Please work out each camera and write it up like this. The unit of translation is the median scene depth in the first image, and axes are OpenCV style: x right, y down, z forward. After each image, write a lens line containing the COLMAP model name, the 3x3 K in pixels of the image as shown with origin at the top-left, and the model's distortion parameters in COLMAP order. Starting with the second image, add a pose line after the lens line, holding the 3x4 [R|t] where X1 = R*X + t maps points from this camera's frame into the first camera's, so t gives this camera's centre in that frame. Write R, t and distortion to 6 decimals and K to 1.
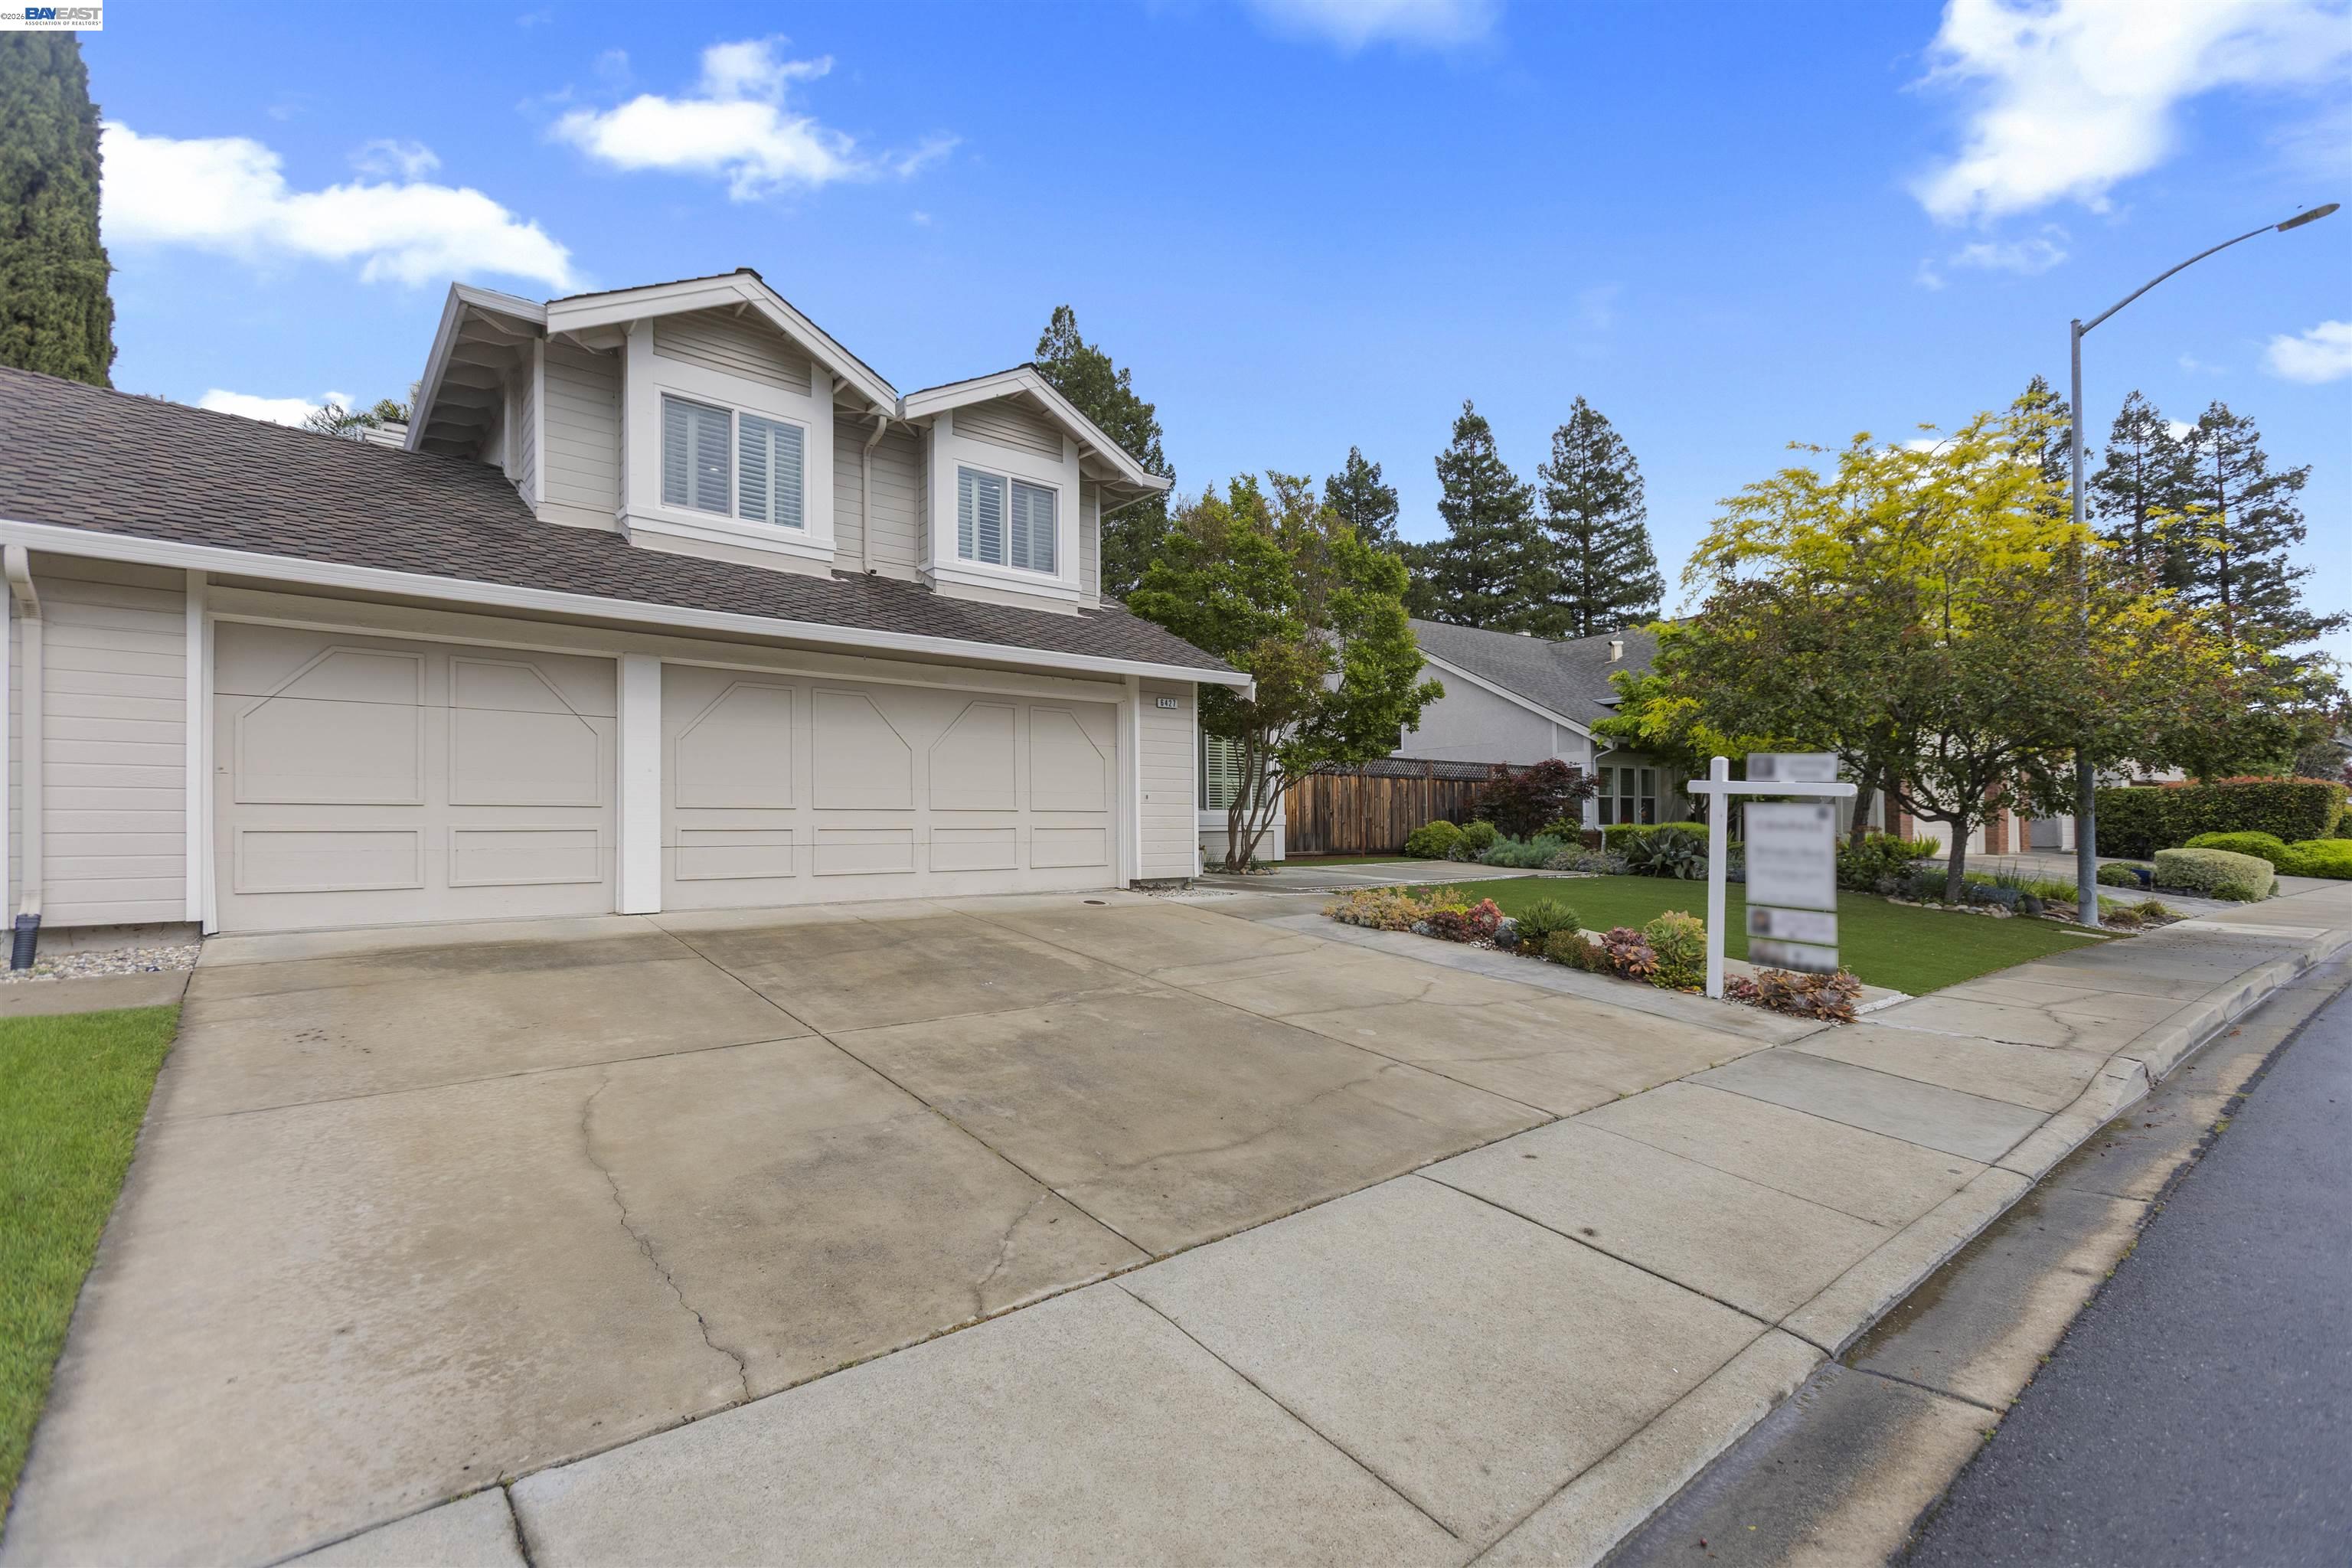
lens RADIAL K [[1048.6, 0, 1184.8], [0, 1048.6, 785.2], [0, 0, 1]] dist [-0.004374, -0.000229]
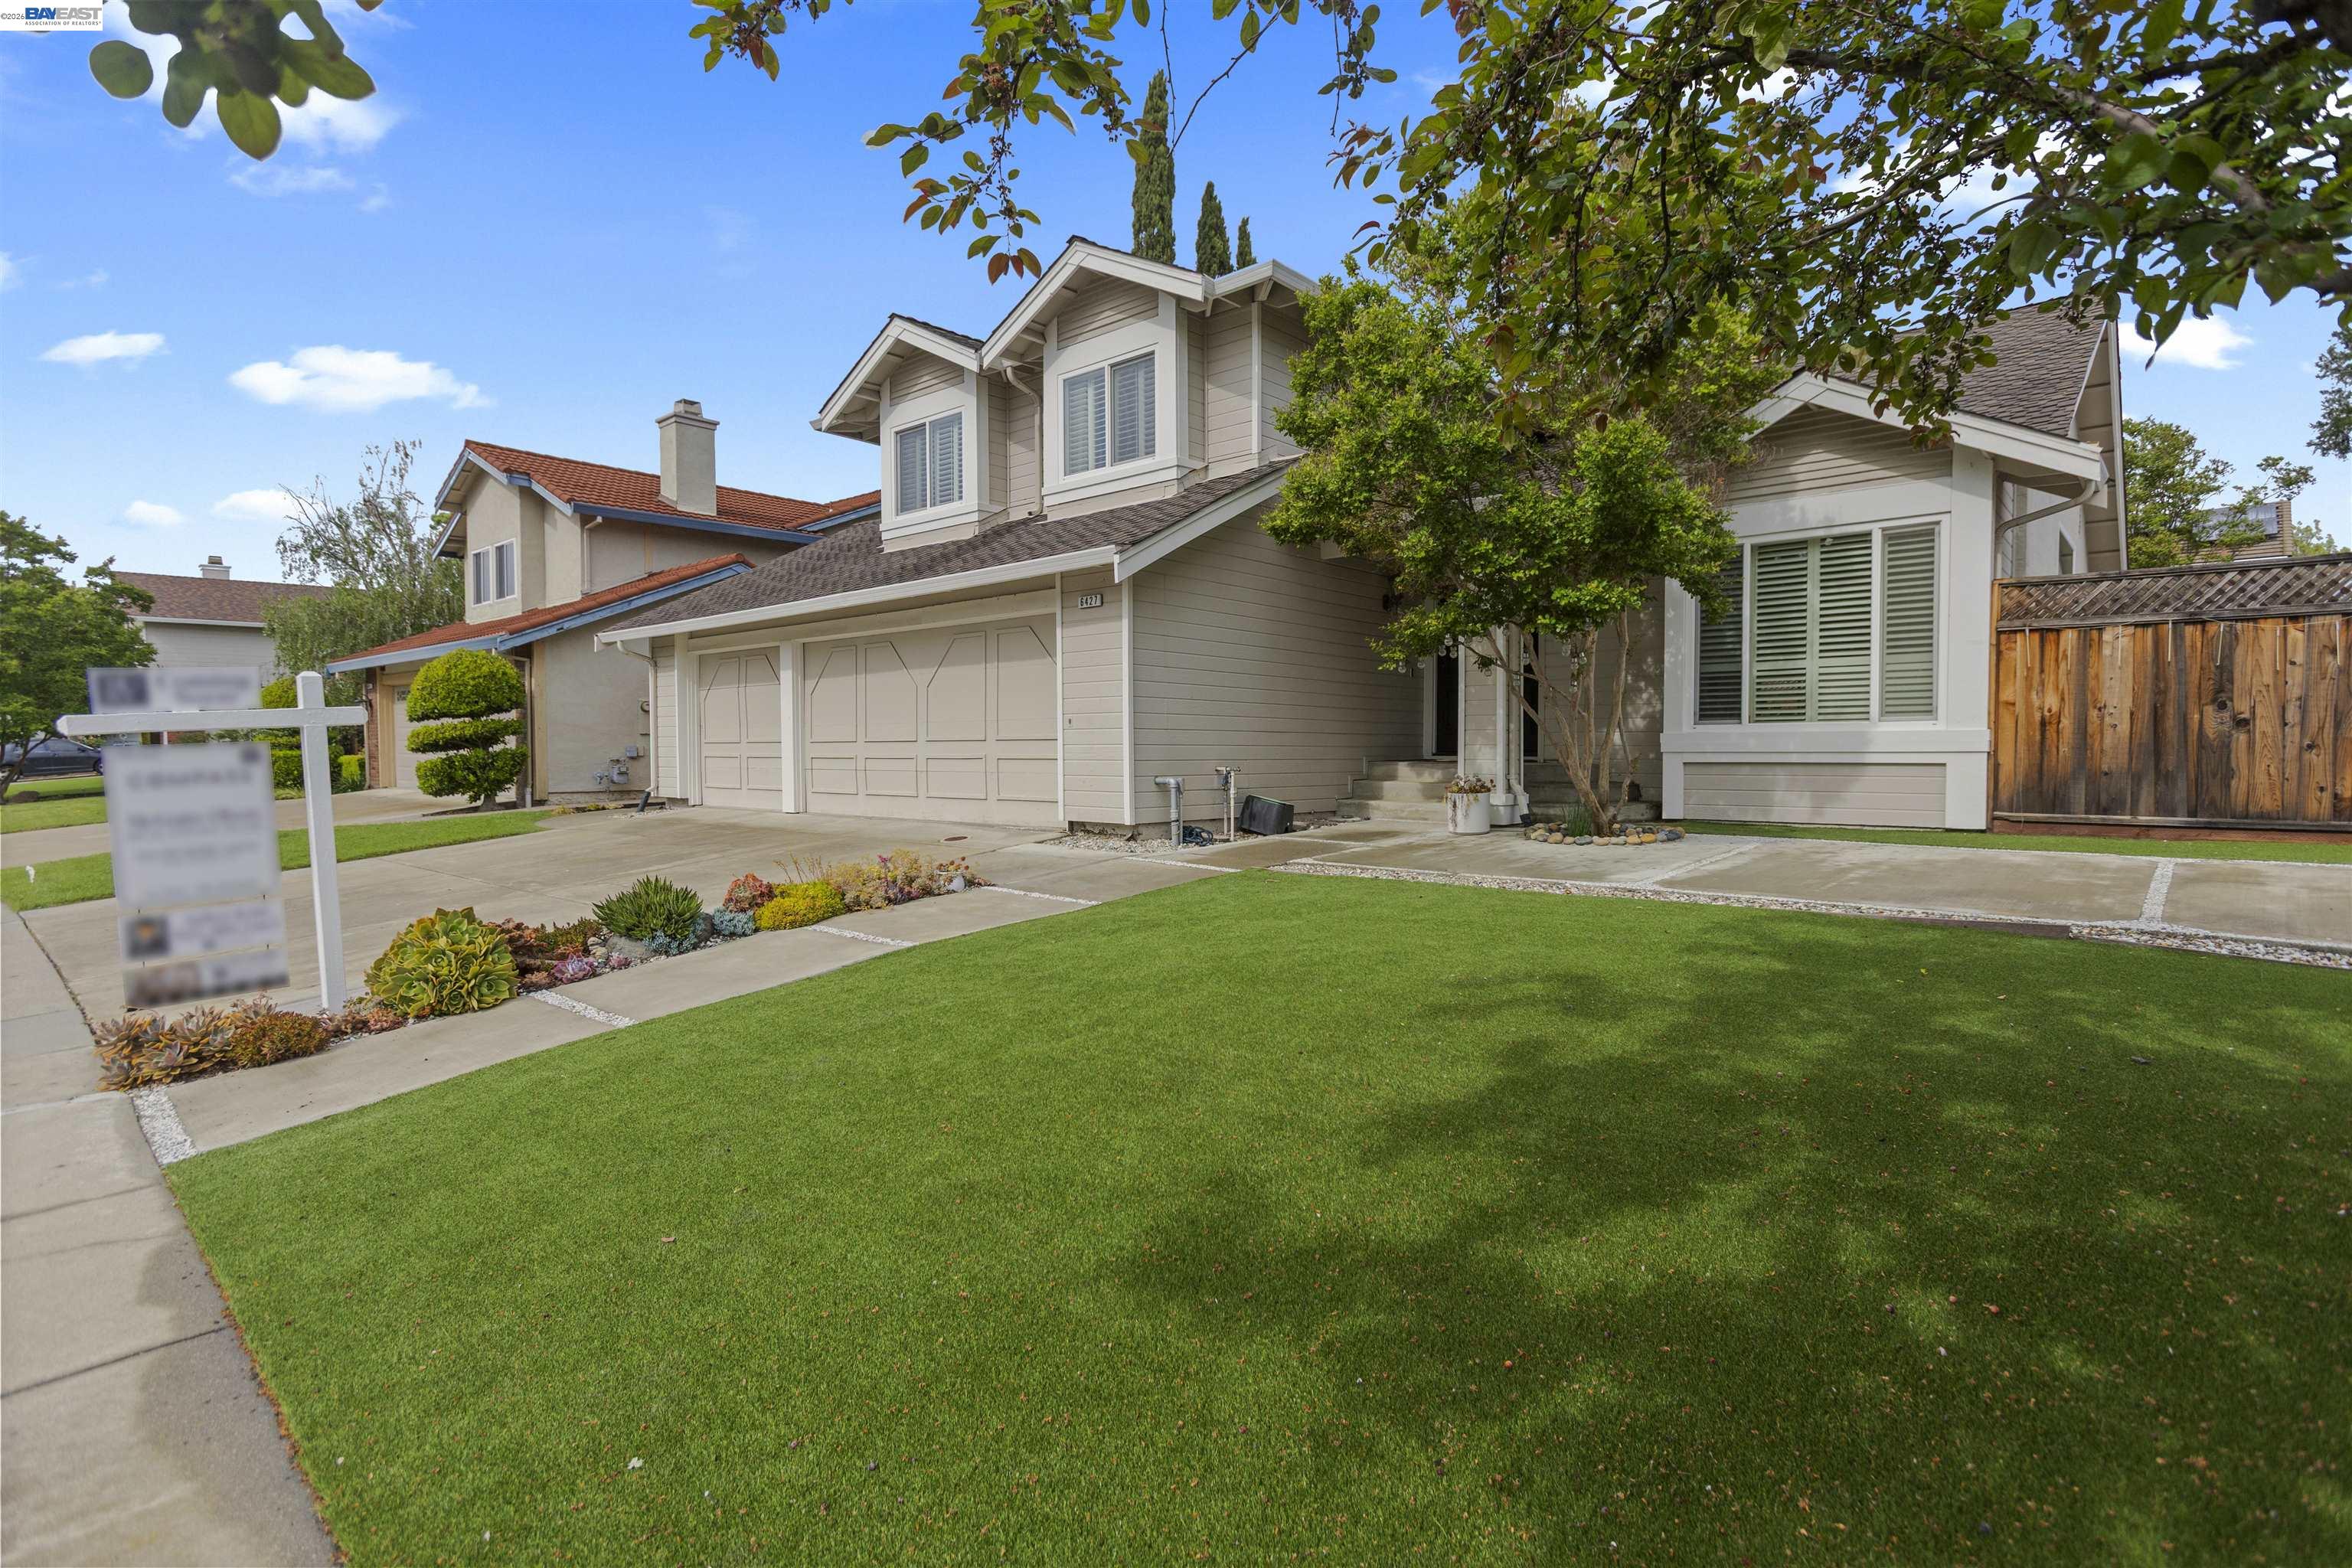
lens RADIAL K [[1121.1, 0, 1176.0], [0, 1121.1, 784.0], [0, 0, 1]] dist [-0.001484, -0.000087]
pose [[0.156407, 0.035350, -0.987060, 0.872871], [0.043803, 0.998128, 0.042687, 0.027116], [0.986721, -0.049913, 0.154565, 0.976361]]
